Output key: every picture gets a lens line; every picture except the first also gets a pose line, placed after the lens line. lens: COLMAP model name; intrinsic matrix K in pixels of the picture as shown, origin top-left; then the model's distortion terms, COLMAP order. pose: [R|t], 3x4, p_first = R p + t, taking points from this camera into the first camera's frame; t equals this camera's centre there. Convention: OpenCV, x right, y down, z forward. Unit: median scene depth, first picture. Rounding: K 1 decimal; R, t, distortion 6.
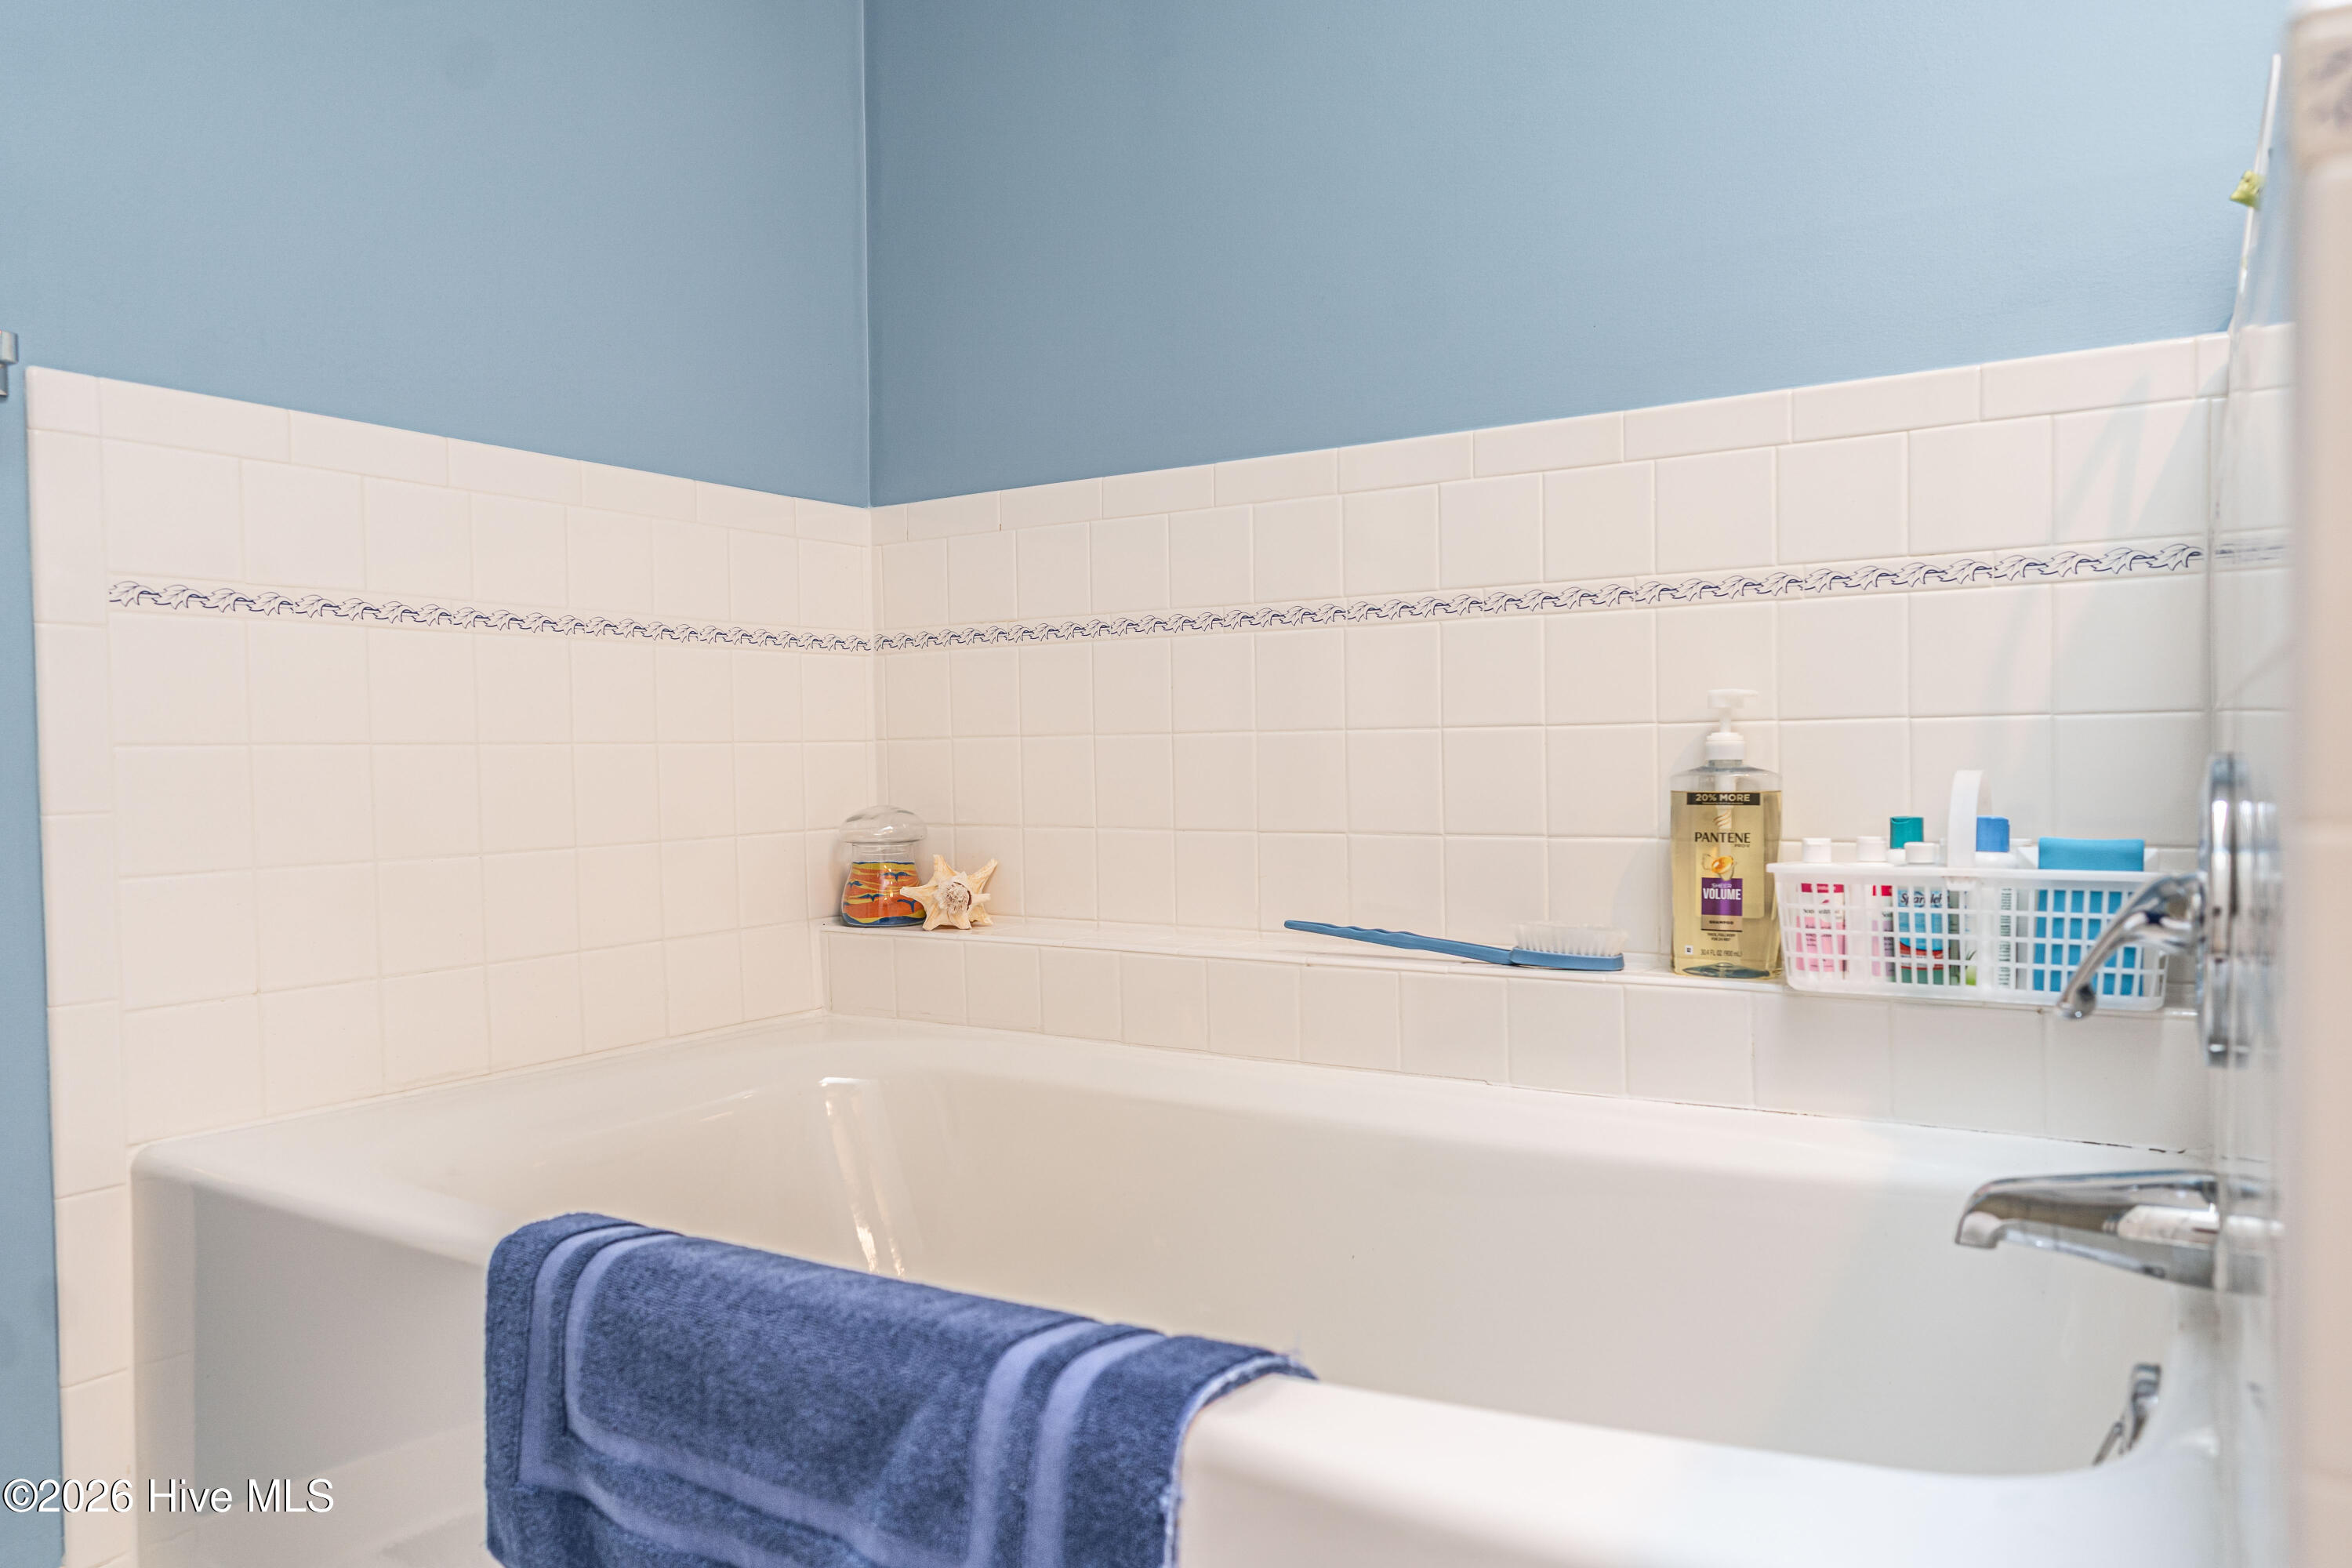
lens RADIAL K [[1578.0, 0, 1176.2], [0, 1578.0, 776.2], [0, 0, 1]] dist [-0.006090, 0.014478]
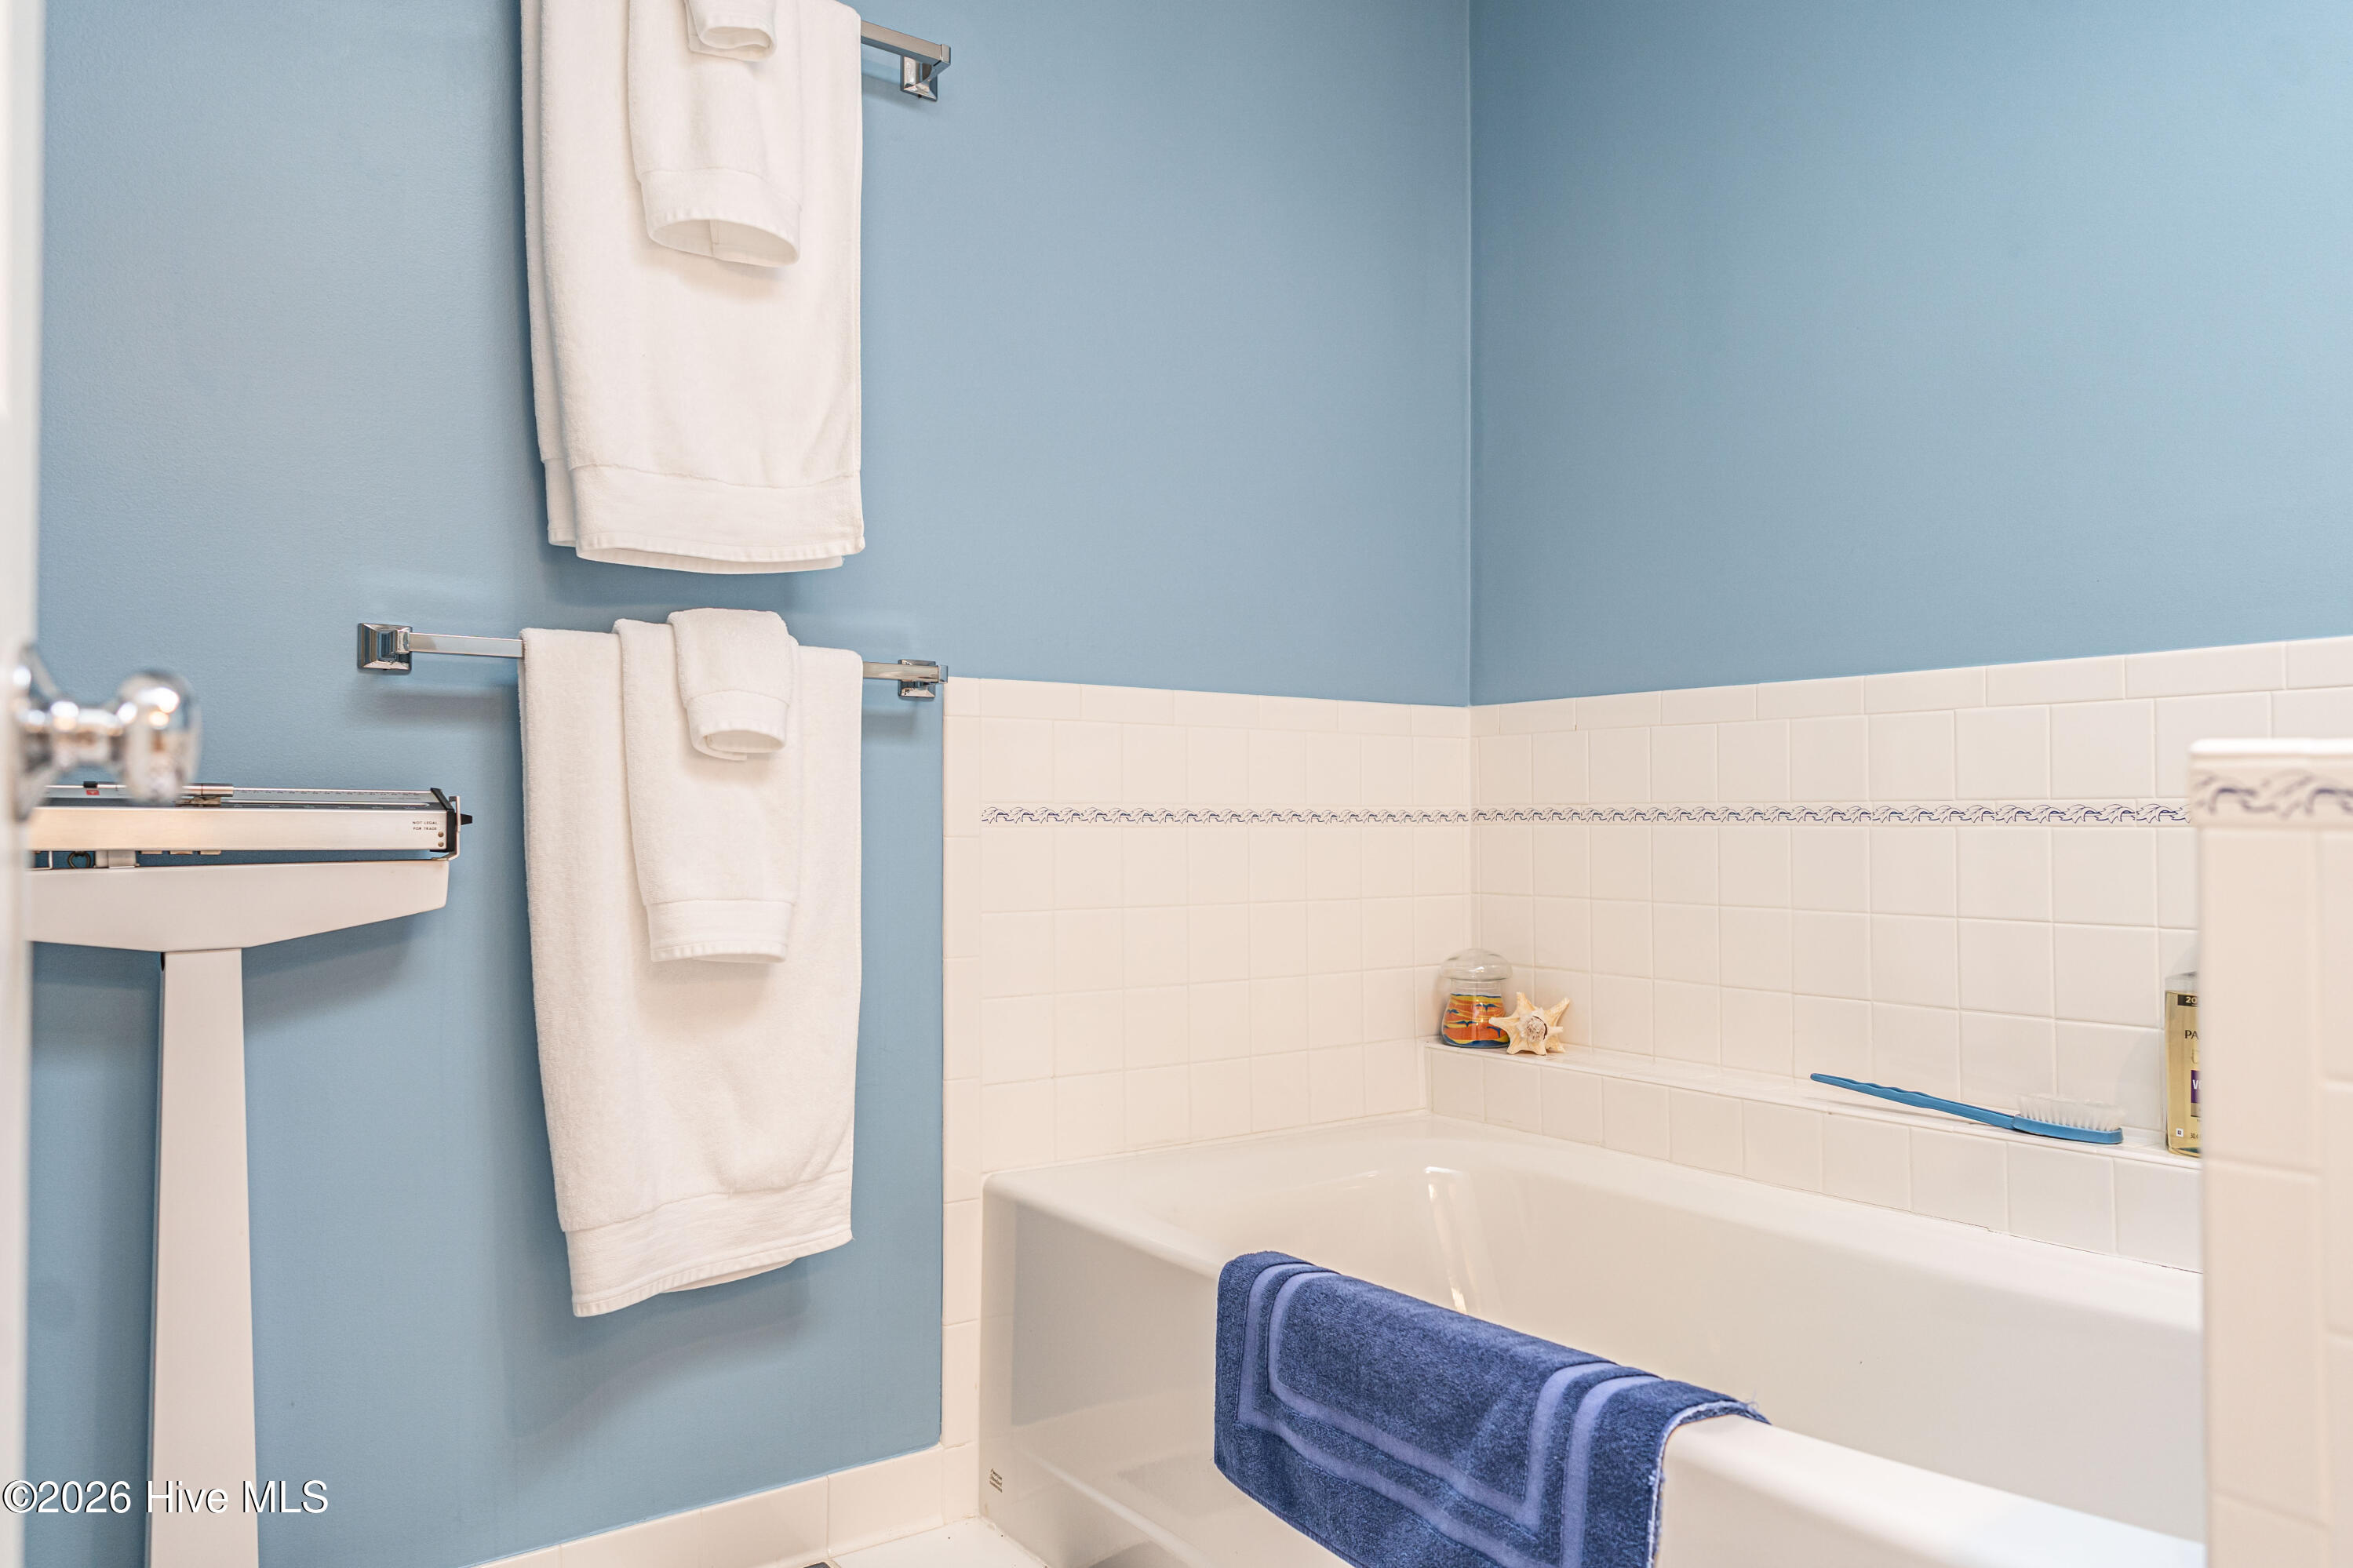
lens RADIAL K [[1578.4, 0, 1168.2], [0, 1578.4, 786.6], [0, 0, 1]] dist [-0.006090, 0.014478]
pose [[0.930402, 0.008098, -0.366451, 0.064013], [-0.021436, 0.999247, -0.032345, -0.095221], [0.365913, 0.037949, 0.929875, -0.373118]]
